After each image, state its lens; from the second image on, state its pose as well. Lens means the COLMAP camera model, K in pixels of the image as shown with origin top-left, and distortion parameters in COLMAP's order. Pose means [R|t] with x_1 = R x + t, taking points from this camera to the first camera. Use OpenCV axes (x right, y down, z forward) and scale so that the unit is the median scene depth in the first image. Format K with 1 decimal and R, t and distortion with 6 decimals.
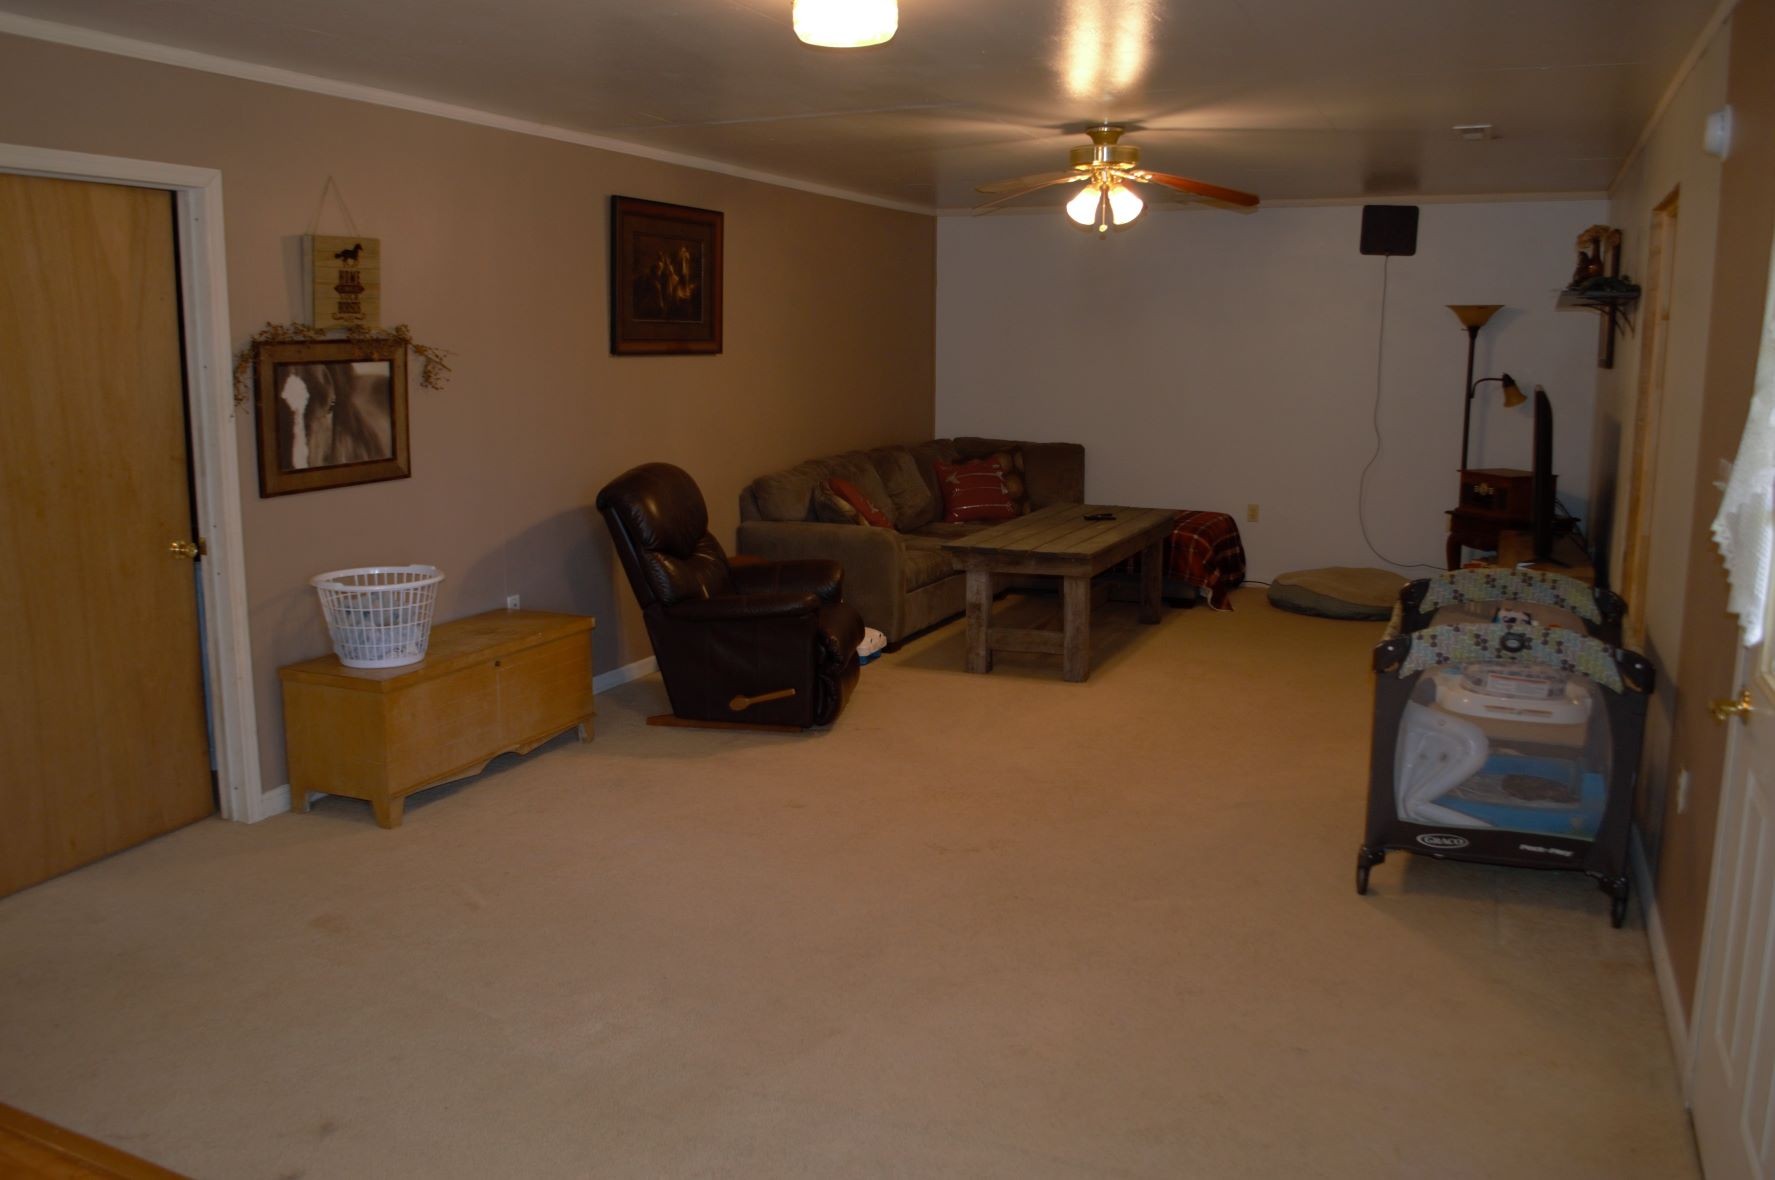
lens RADIAL K [[1414.7, 0, 896.4], [0, 1414.7, 599.7], [0, 0, 1]] dist [-0.080220, 0.004271]
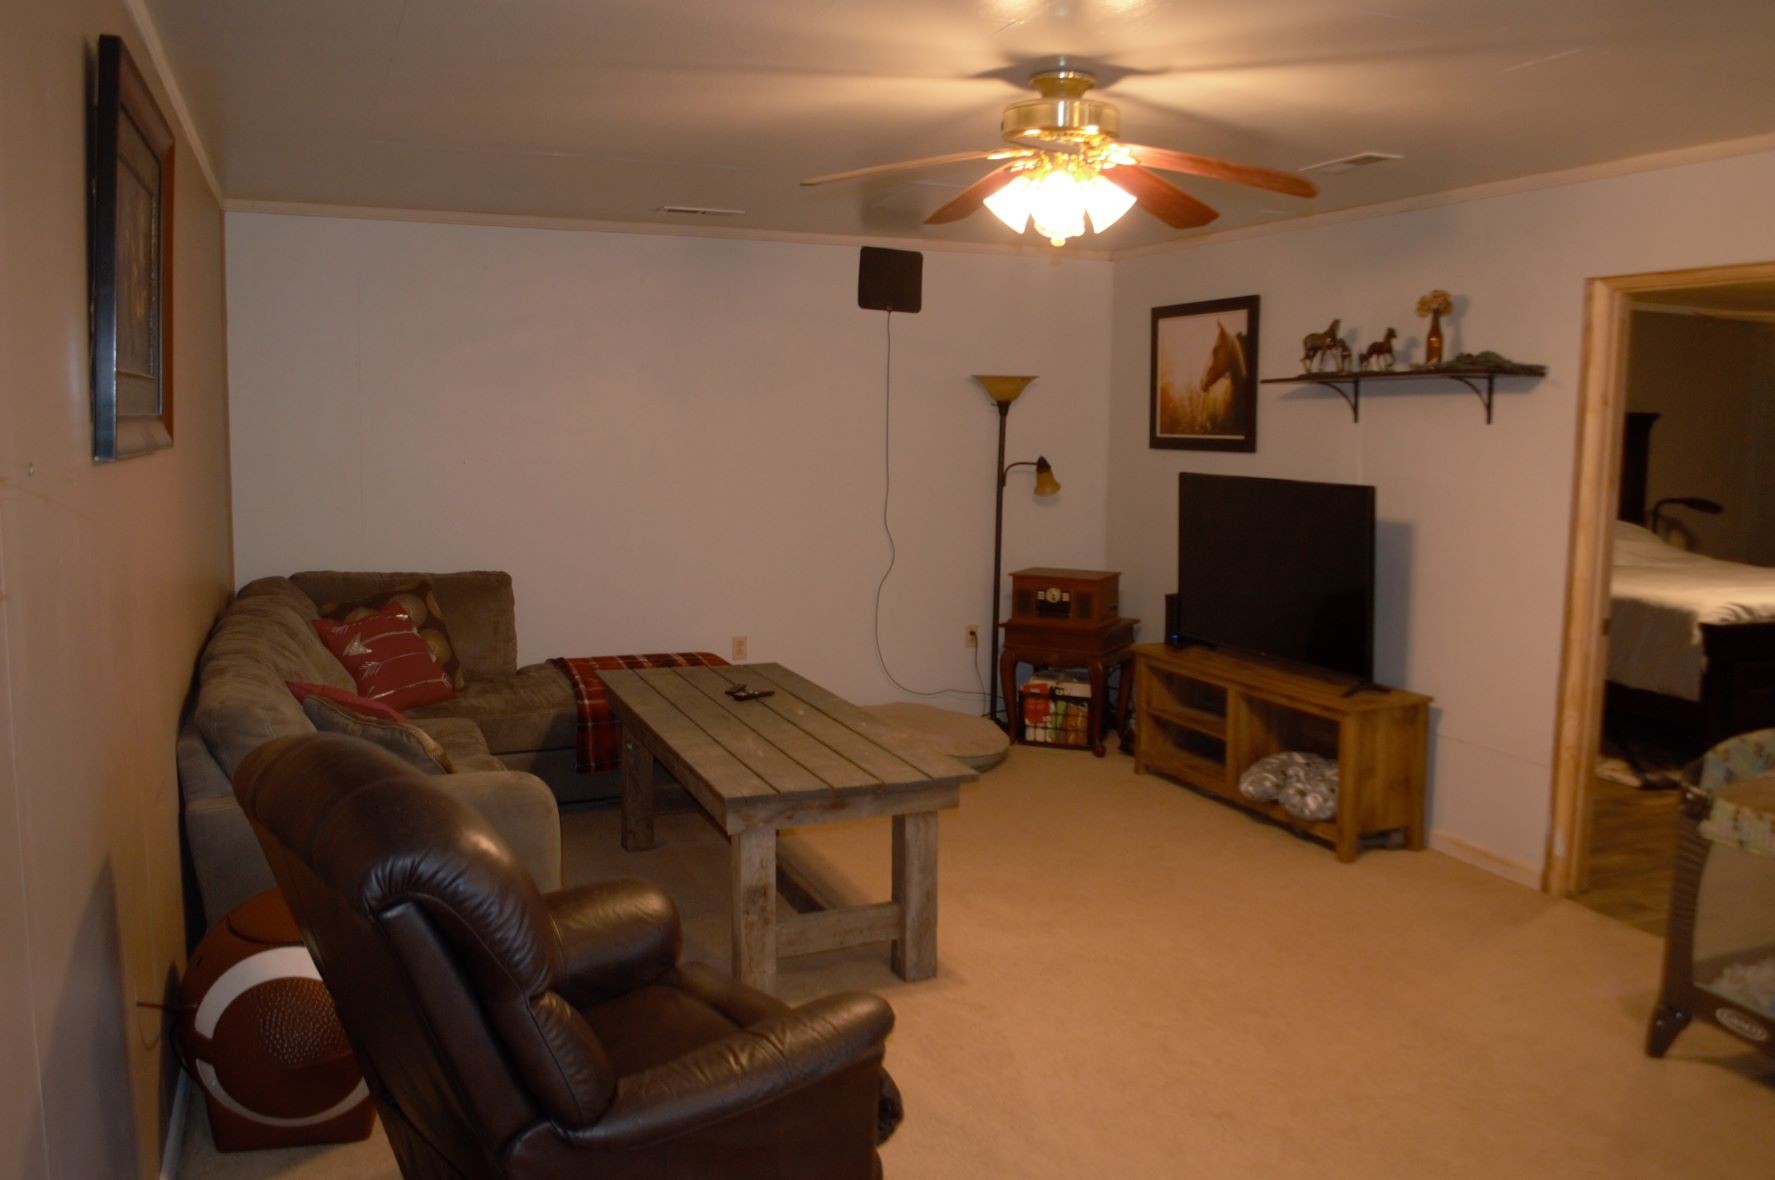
lens RADIAL K [[1414.7, 0, 896.4], [0, 1414.7, 599.7], [0, 0, 1]] dist [-0.080220, 0.004271]
pose [[0.686438, -0.082670, 0.722474, -0.250562], [0.117005, 0.993128, 0.002471, -0.087730], [-0.717714, 0.082837, 0.691394, 0.469639]]
